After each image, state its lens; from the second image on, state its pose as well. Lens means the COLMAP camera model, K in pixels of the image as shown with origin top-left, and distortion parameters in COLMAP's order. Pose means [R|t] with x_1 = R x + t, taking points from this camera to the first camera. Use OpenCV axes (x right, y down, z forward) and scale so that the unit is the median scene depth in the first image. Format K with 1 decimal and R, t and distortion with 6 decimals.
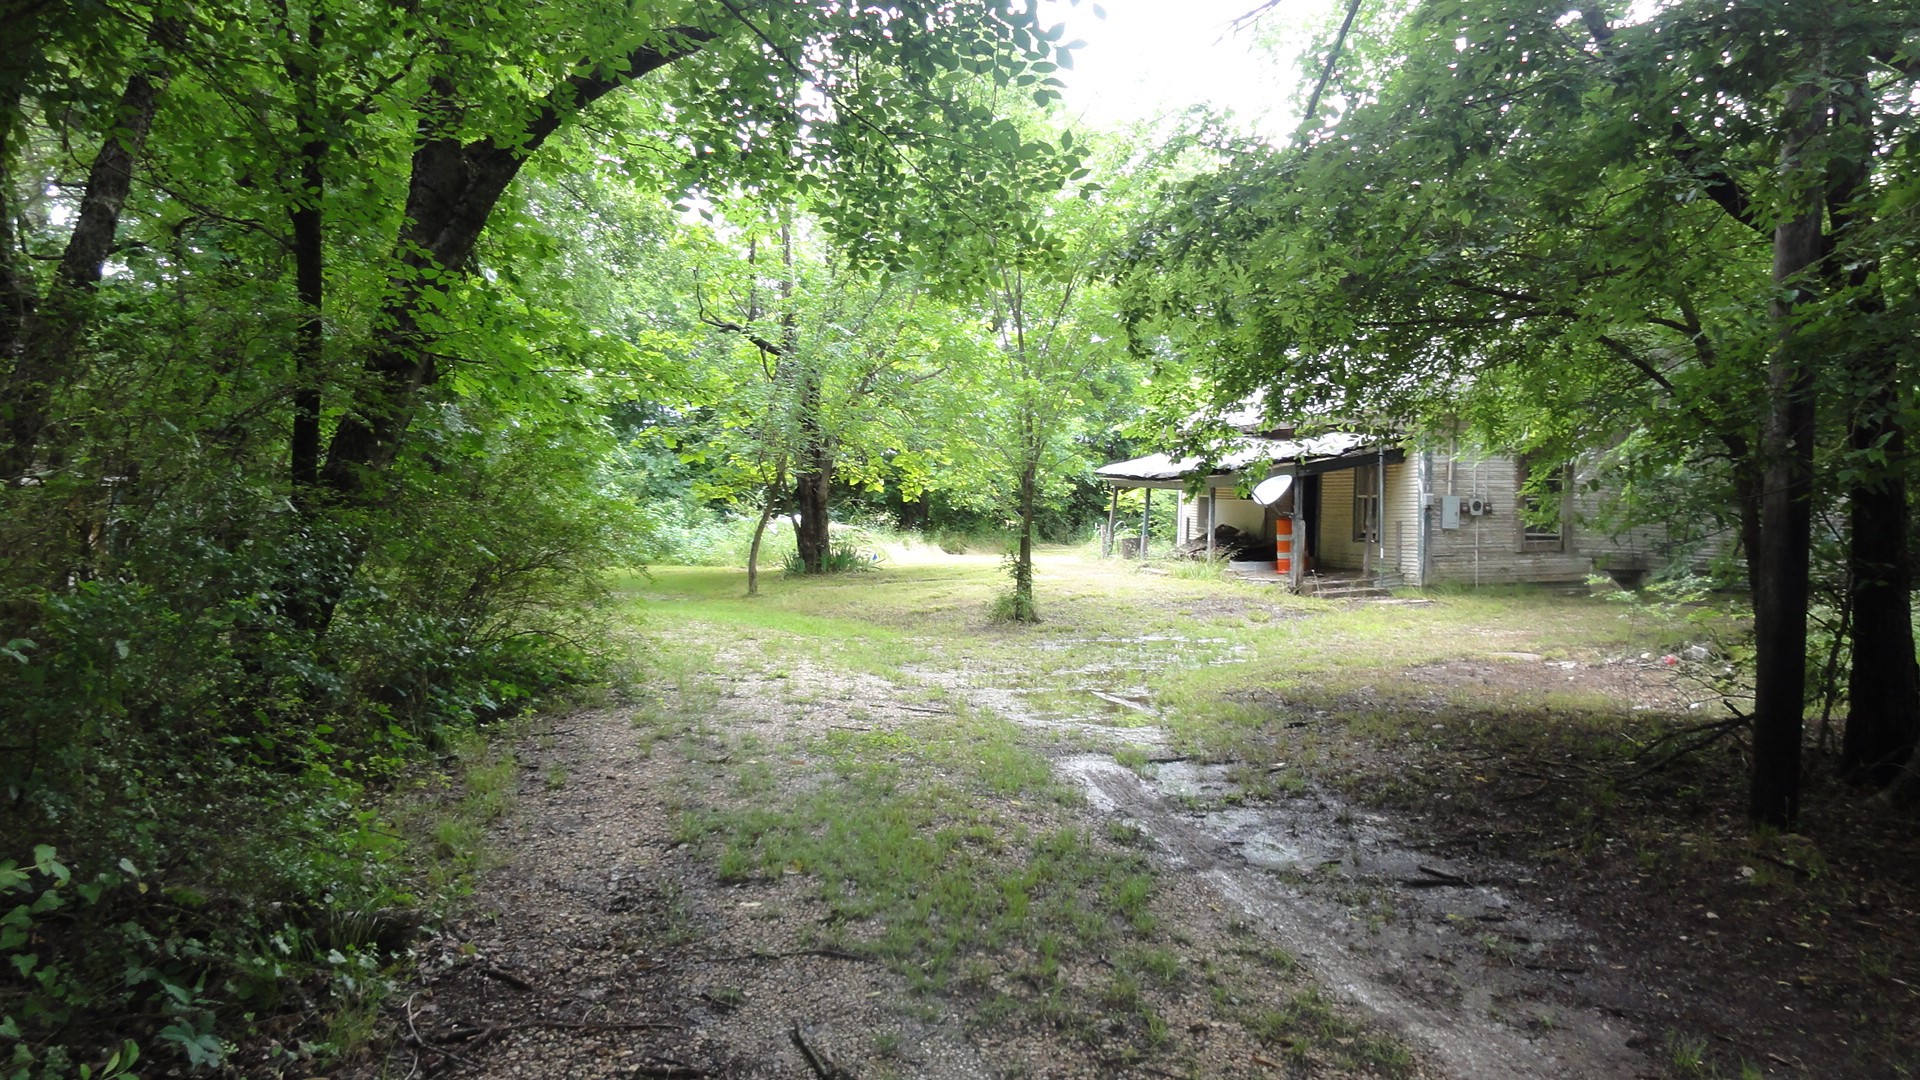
lens RADIAL K [[1486.5, 0, 961.4], [0, 1486.5, 537.4], [0, 0, 1]] dist [-0.000680, -0.000747]
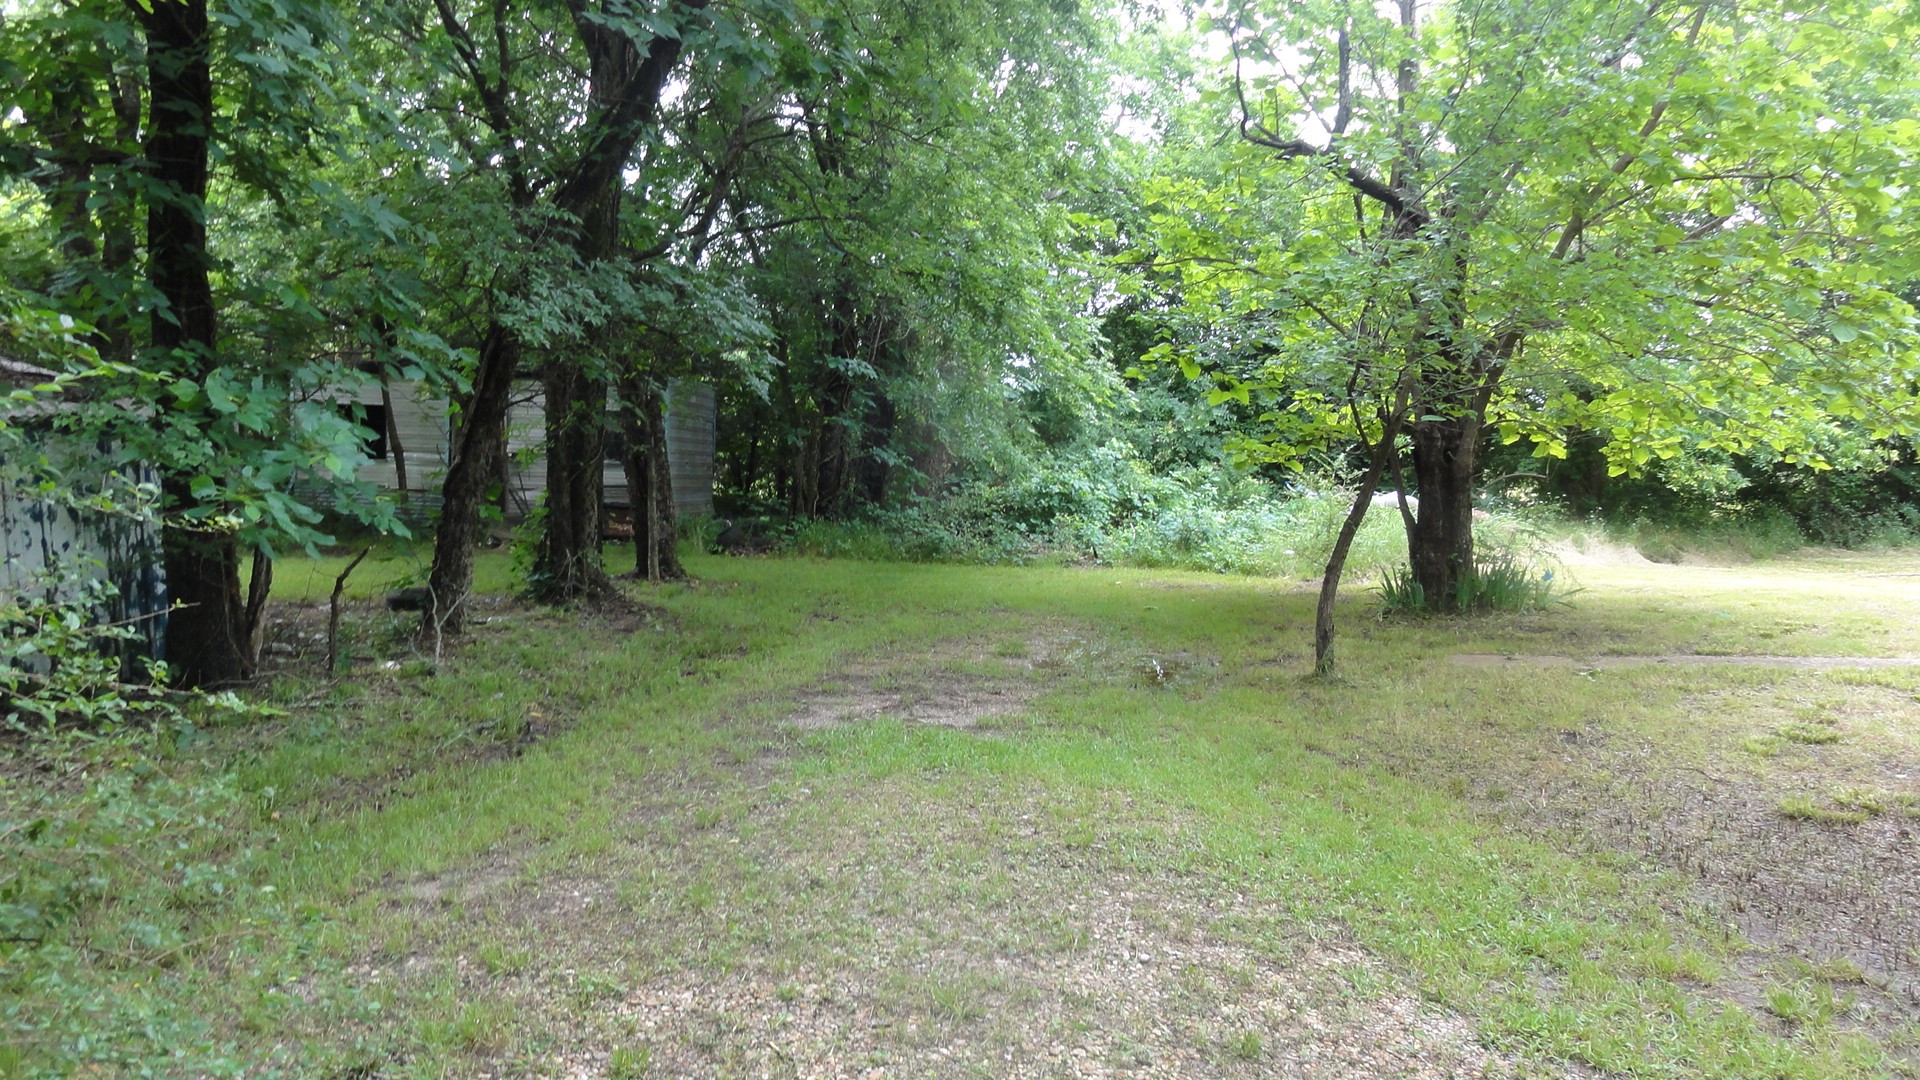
lens RADIAL K [[1486.5, 0, 961.5], [0, 1486.5, 542.3], [0, 0, 1]] dist [-0.000680, -0.000747]
pose [[0.928767, 0.036895, -0.368822, -0.052429], [-0.026063, 0.999071, 0.034312, -0.011509], [0.369746, -0.022255, 0.928866, 0.366094]]
